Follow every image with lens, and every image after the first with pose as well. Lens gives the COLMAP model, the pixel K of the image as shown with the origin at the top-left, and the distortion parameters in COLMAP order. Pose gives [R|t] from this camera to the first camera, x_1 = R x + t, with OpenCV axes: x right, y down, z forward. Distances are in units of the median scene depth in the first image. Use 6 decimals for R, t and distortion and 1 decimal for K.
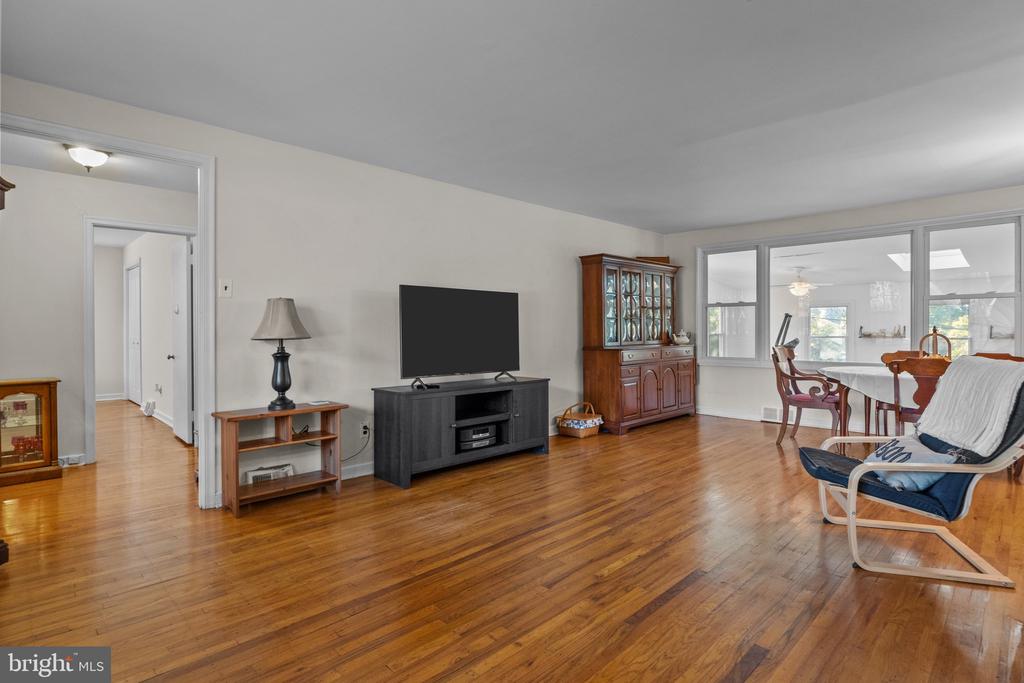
lens RADIAL K [[543.9, 0, 512.0], [0, 543.9, 340.1], [0, 0, 1]] dist [-0.000779, -0.000044]
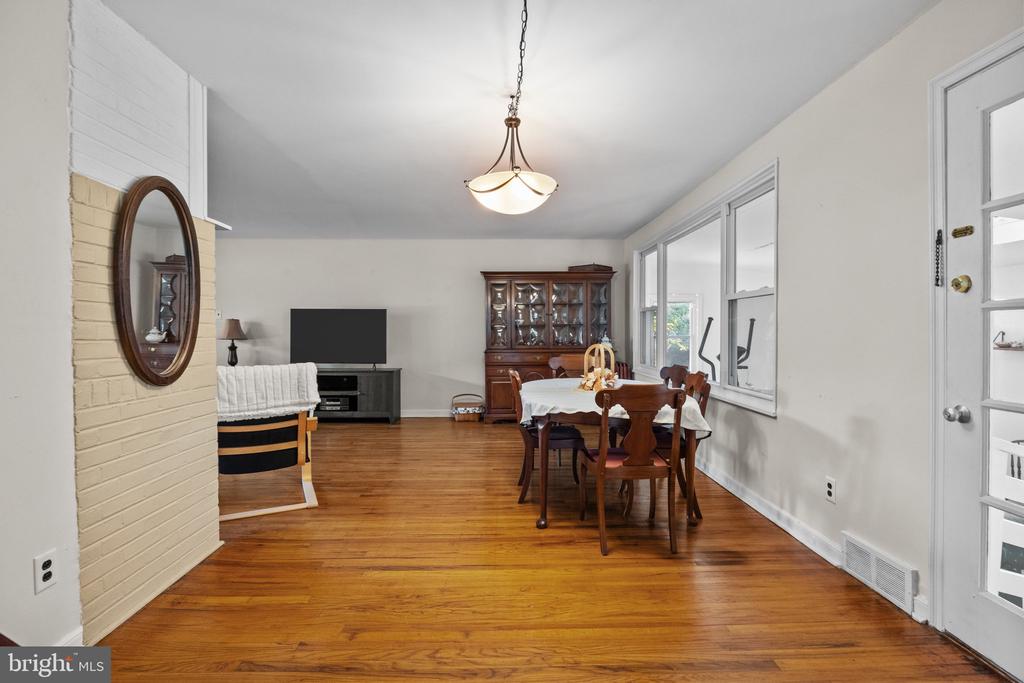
lens RADIAL K [[508.1, 0, 511.6], [0, 508.1, 334.1], [0, 0, 1]] dist [0.002768, 0.000147]
pose [[0.711420, 0.011307, -0.702676, 1.289262], [-0.016506, 0.999864, -0.000622, -0.028338], [0.702573, 0.012041, 0.711510, 0.312426]]
